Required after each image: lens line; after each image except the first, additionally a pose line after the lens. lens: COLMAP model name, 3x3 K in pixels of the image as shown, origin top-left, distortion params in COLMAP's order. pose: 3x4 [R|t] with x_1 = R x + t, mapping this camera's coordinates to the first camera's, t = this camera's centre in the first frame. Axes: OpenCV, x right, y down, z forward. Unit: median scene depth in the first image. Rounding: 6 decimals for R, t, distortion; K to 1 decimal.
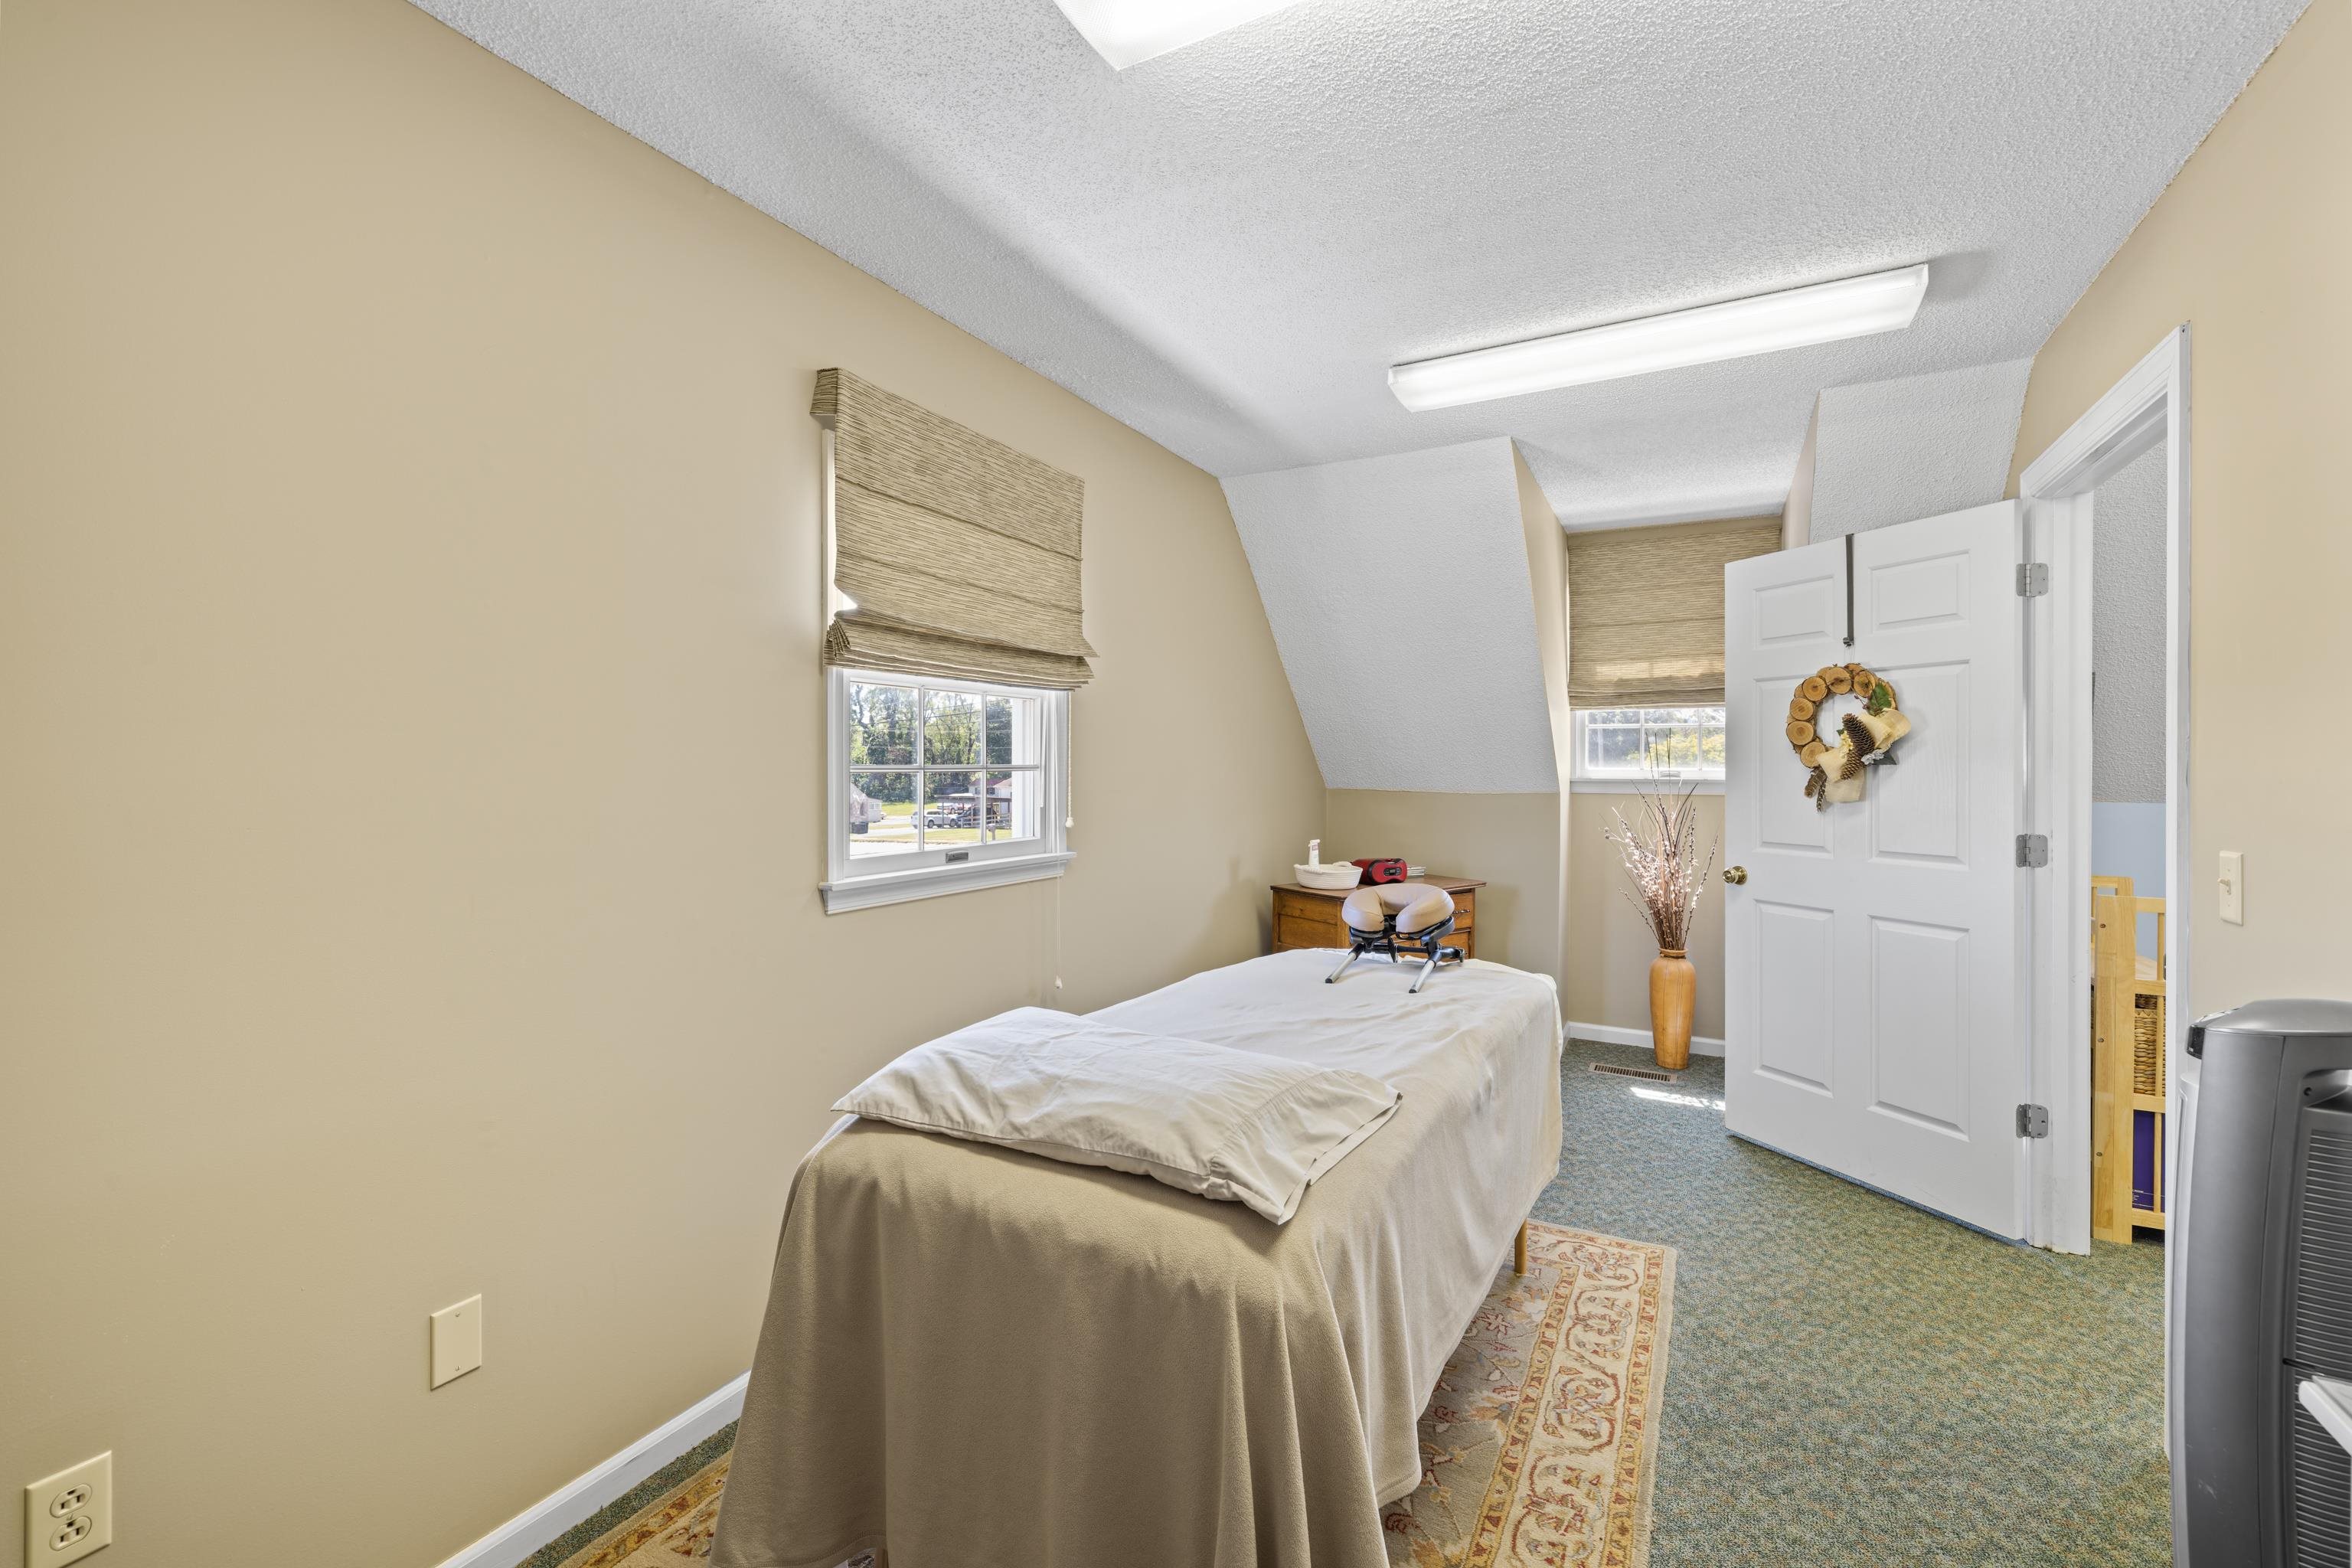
lens RADIAL K [[988.7, 0, 1177.6], [0, 988.7, 776.4], [0, 0, 1]] dist [-0.000580, 0.000277]
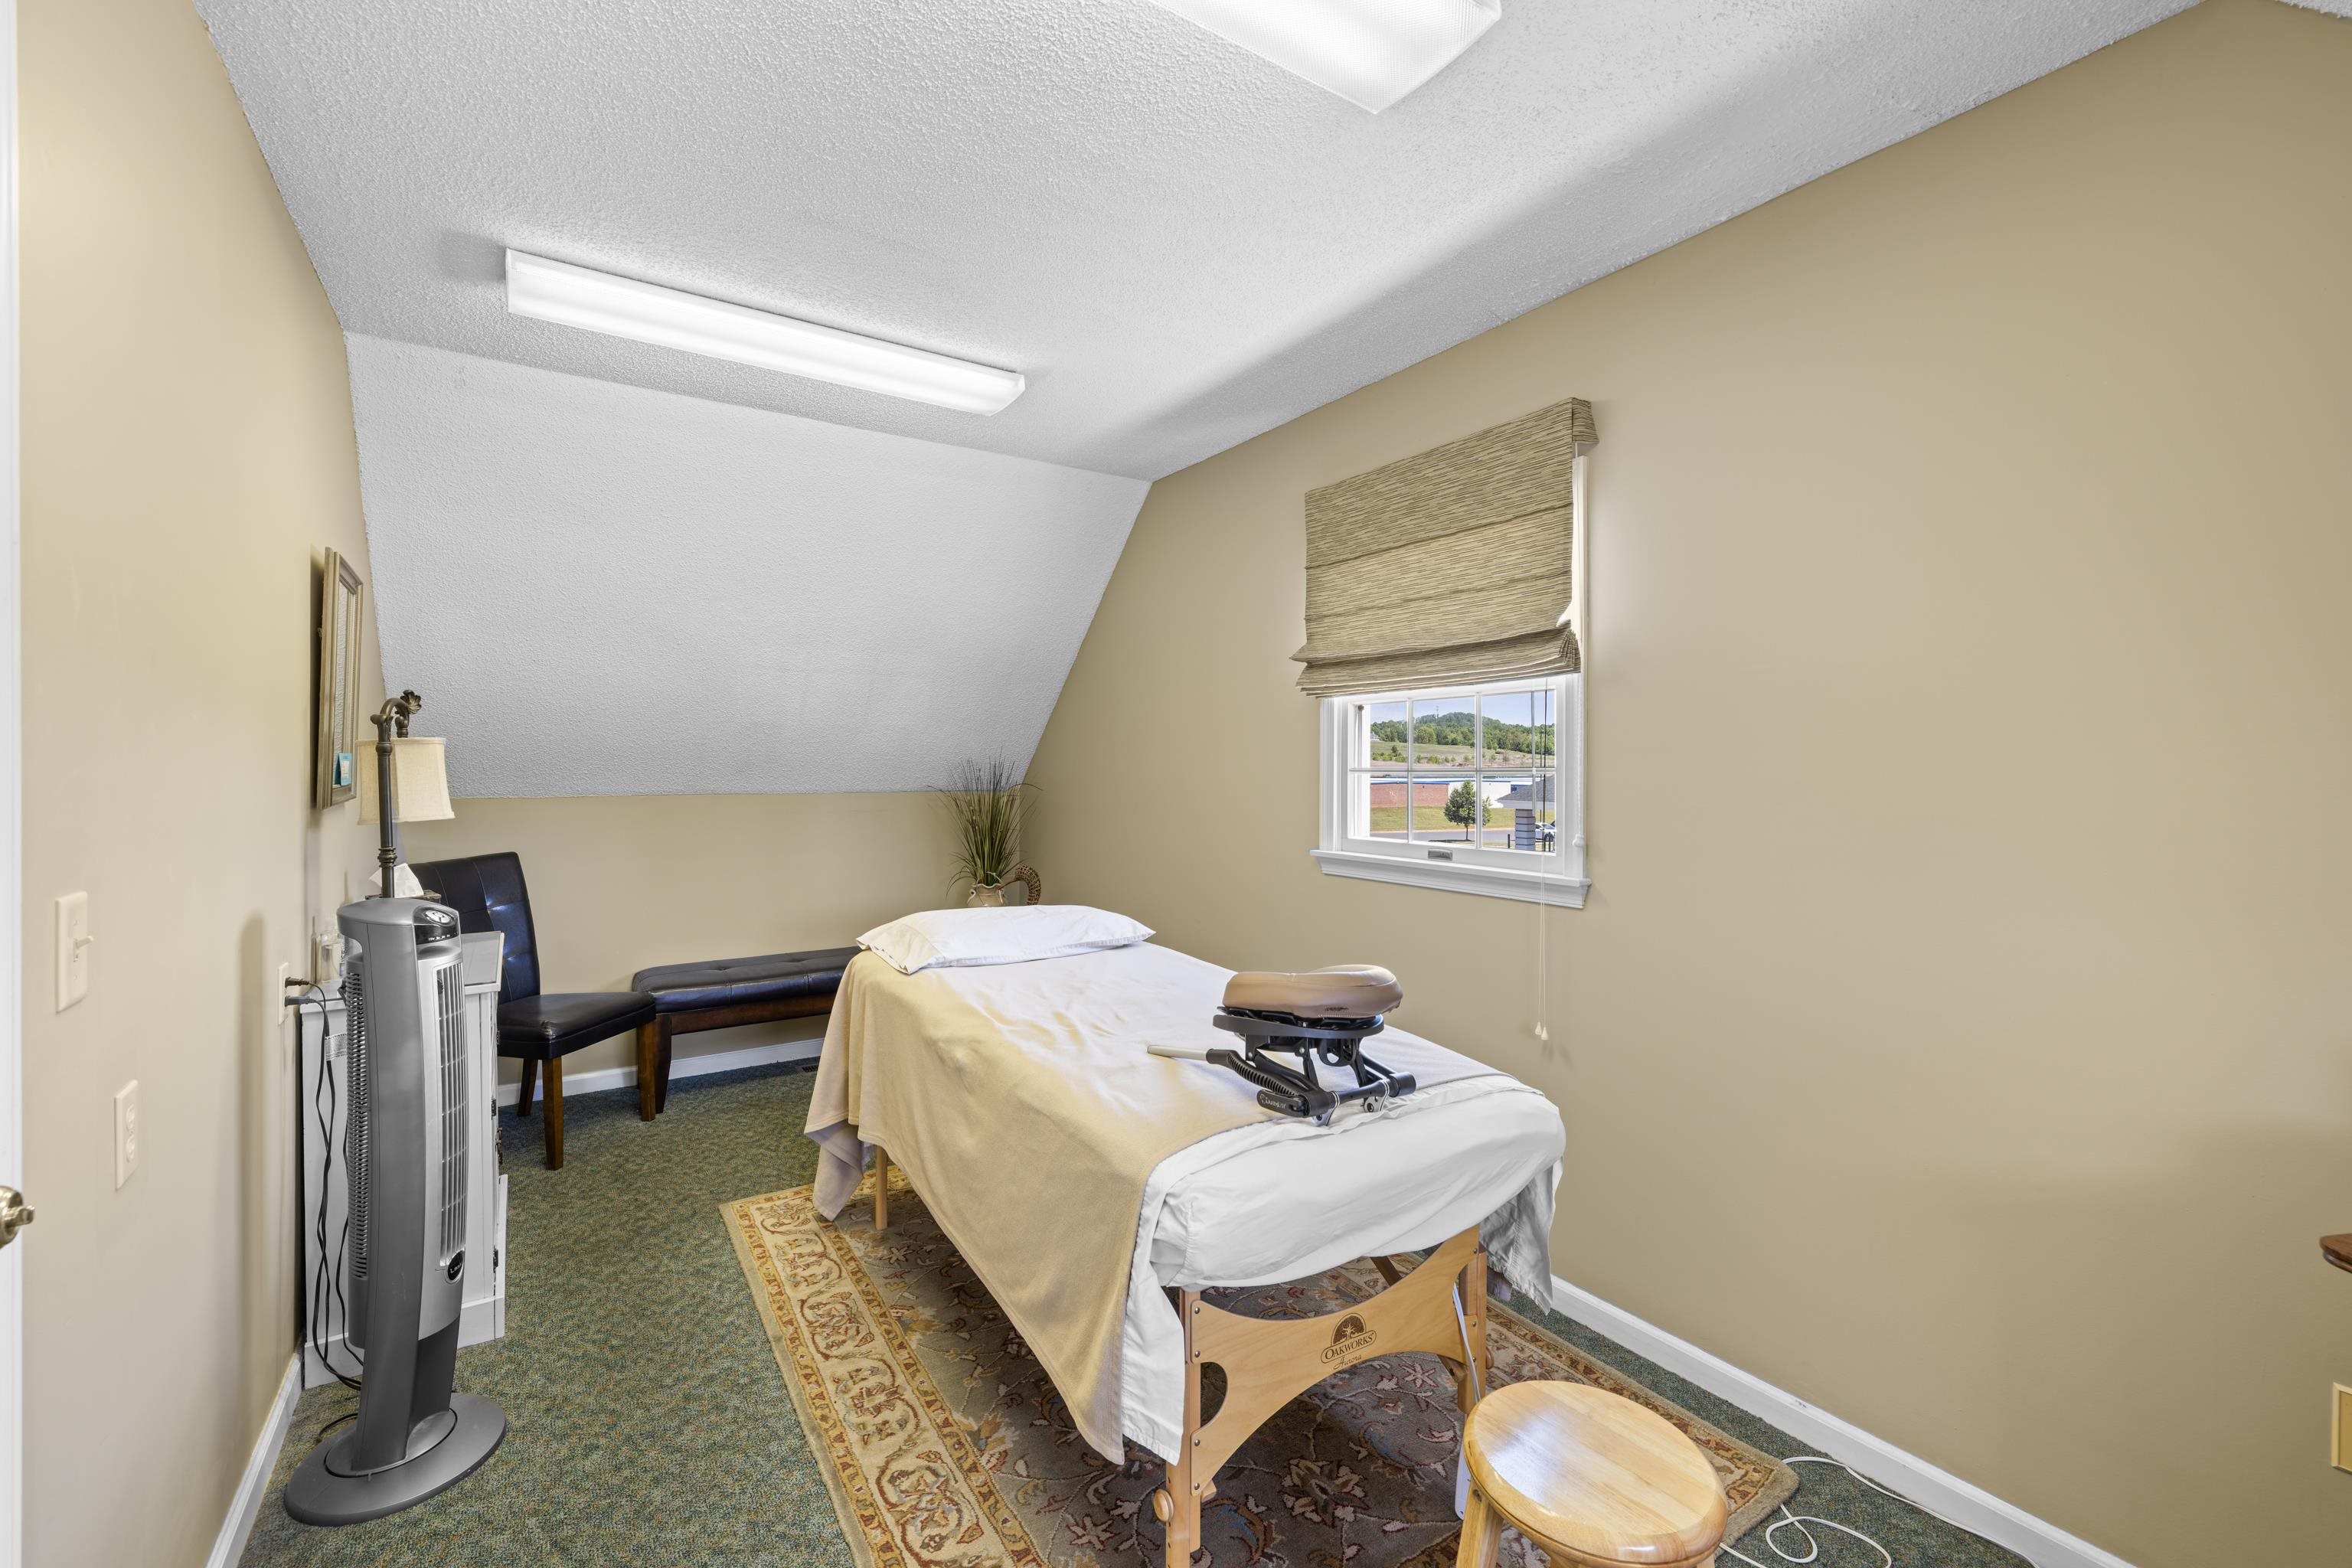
lens RADIAL K [[988.7, 0, 1177.6], [0, 988.7, 776.4], [0, 0, 1]] dist [-0.000580, 0.000277]
pose [[-0.479100, 0.007122, -0.877731, 1.043182], [-0.008753, 0.999879, 0.012891, -0.016562], [0.877717, 0.013858, -0.478980, 1.570827]]
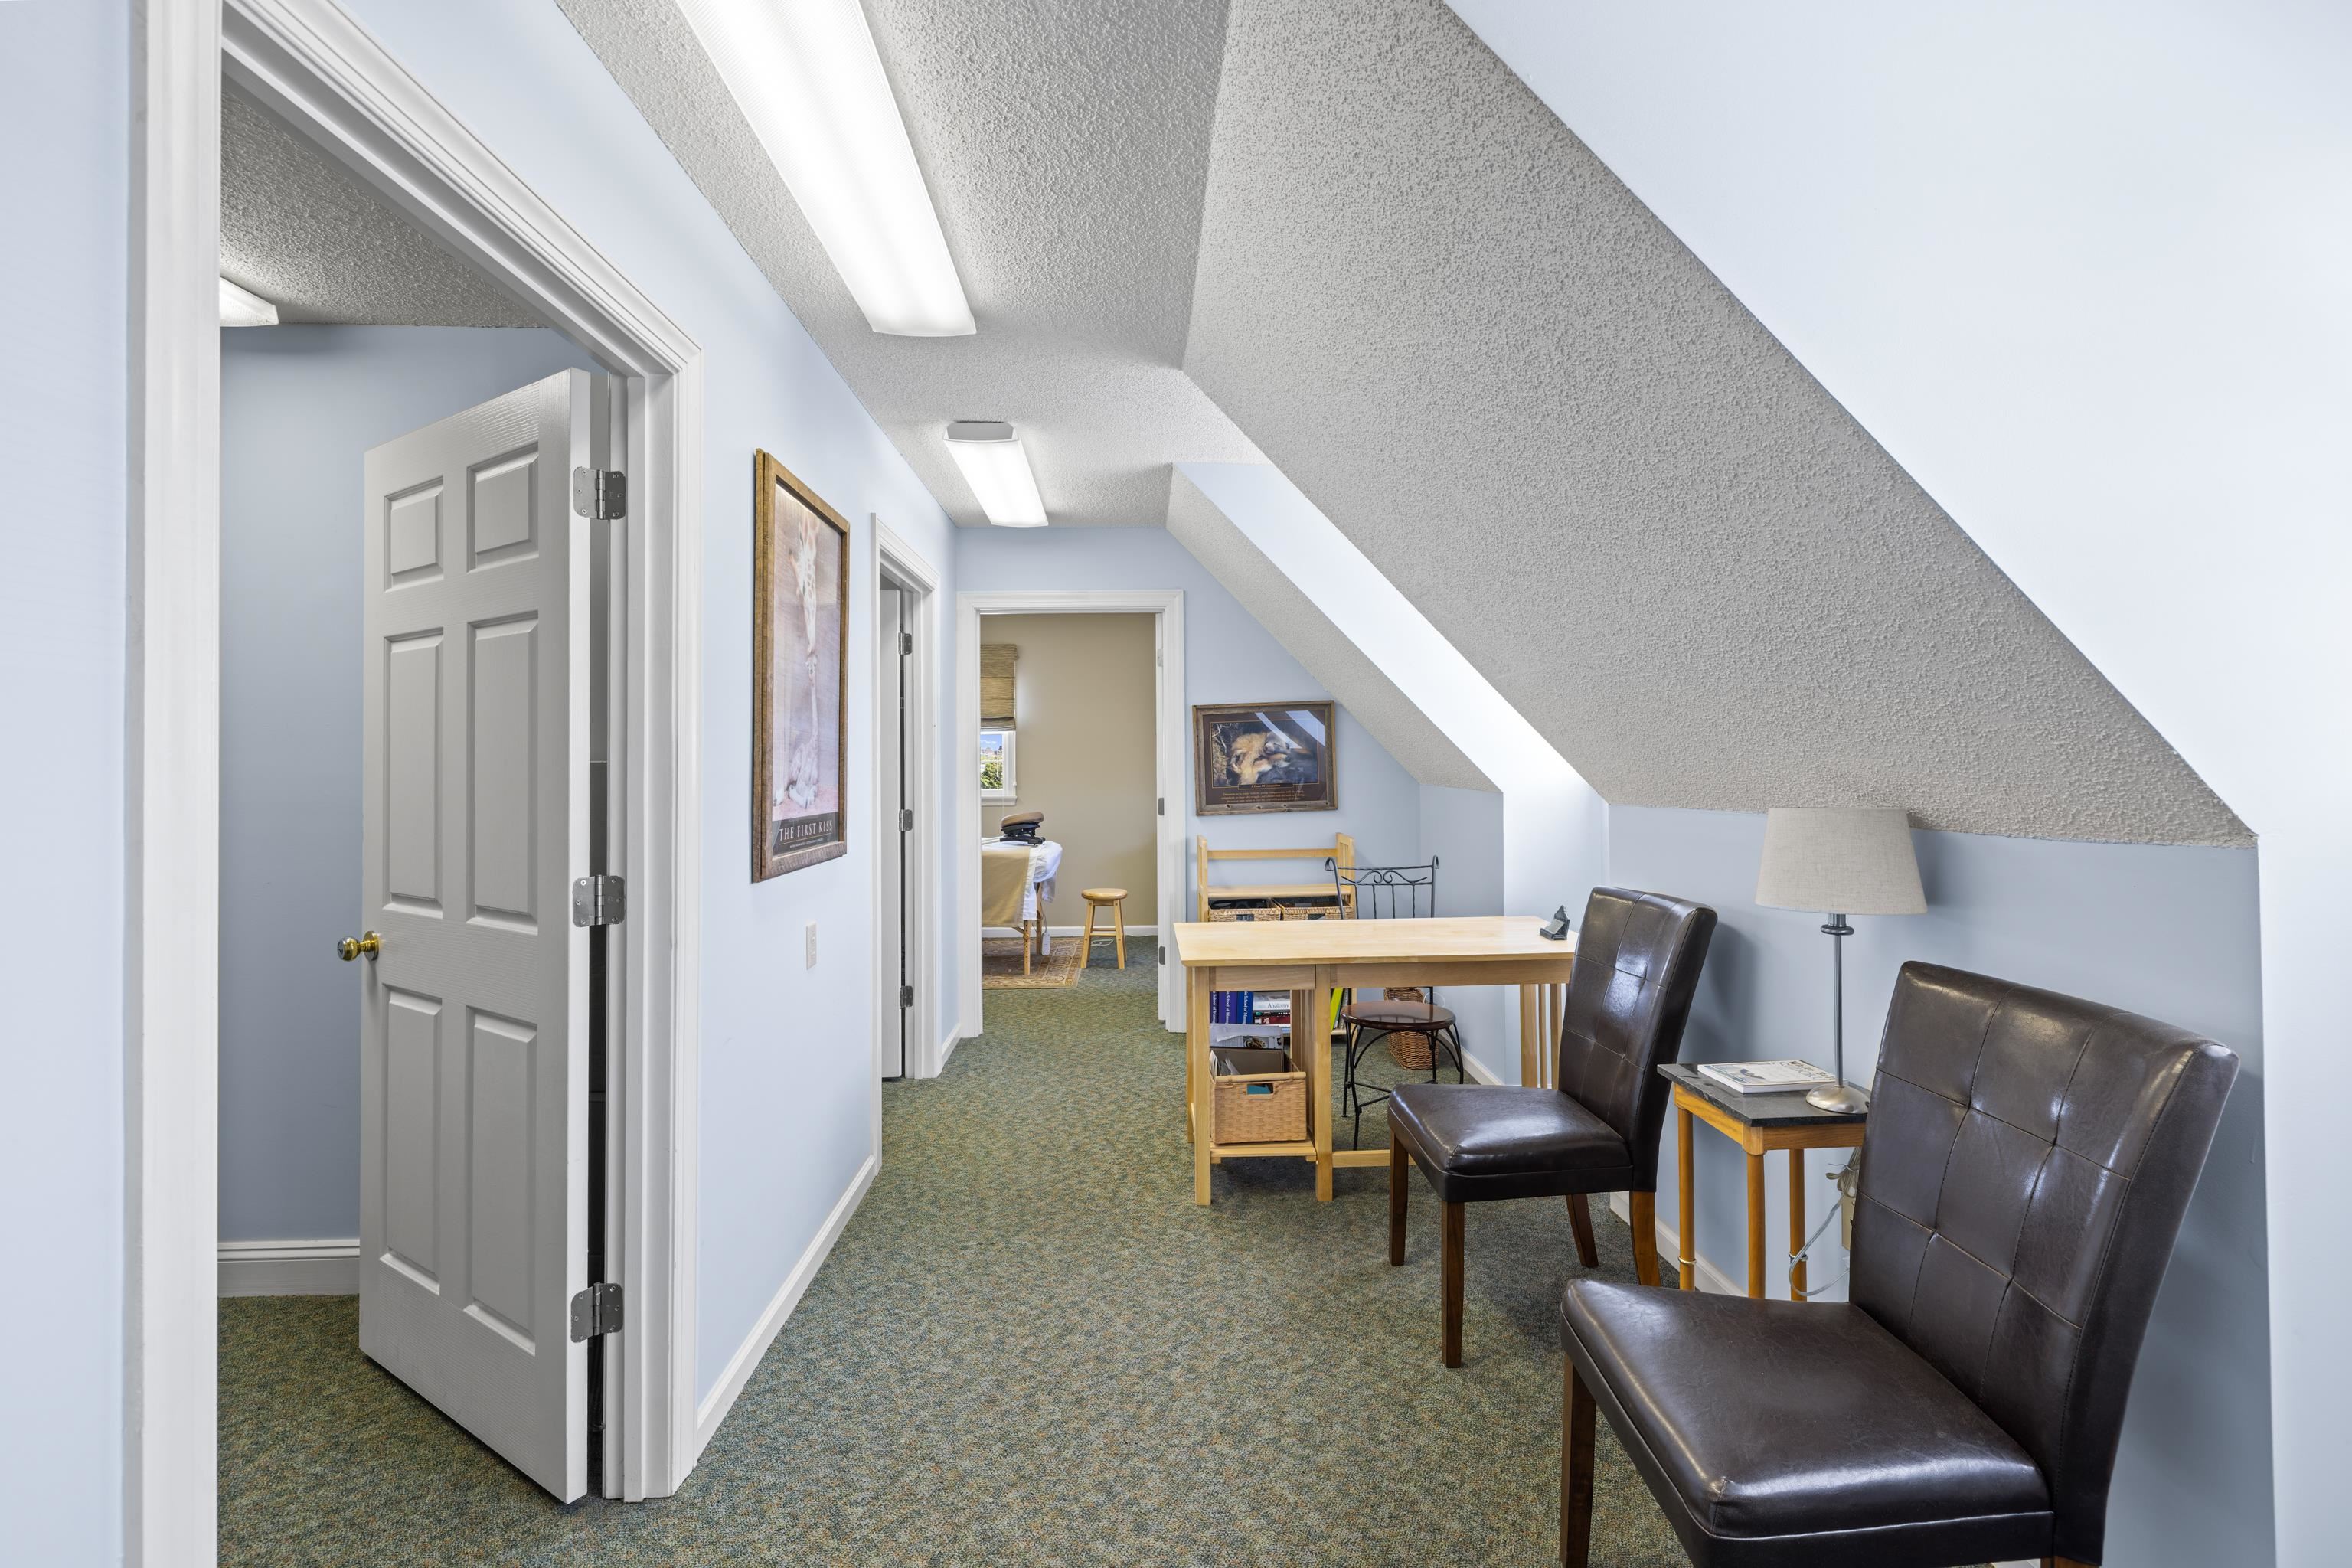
lens RADIAL K [[1007.3, 0, 1186.2], [0, 1007.3, 754.2], [0, 0, 1]] dist [0.000923, 0.000287]
pose [[0.516226, -0.007137, -0.856423, 3.219198], [-0.001436, 0.999957, -0.009199, -0.006673], [0.856451, 0.005979, 0.516193, 0.108008]]
